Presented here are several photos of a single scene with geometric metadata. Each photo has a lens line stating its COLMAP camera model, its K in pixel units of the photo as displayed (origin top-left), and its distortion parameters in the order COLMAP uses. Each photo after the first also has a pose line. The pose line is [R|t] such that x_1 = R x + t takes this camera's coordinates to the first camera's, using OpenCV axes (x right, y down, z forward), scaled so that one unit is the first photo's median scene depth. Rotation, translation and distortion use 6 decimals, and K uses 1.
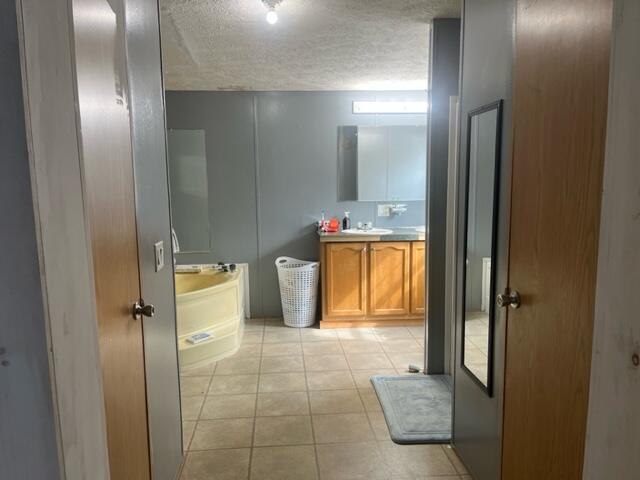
lens RADIAL K [[472.1, 0, 320.2], [0, 472.1, 240.4], [0, 0, 1]] dist [-0.032959, -0.006350]
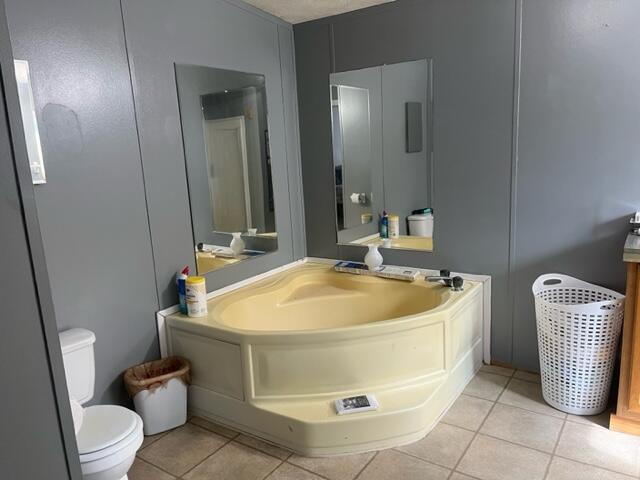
lens RADIAL K [[472.1, 0, 318.2], [0, 472.1, 242.7], [0, 0, 1]] dist [-0.032959, -0.006350]
pose [[0.760854, 0.096281, -0.641741, 0.060418], [-0.042708, 0.994217, 0.098528, -0.045073], [0.647517, -0.047558, 0.760566, 0.429708]]
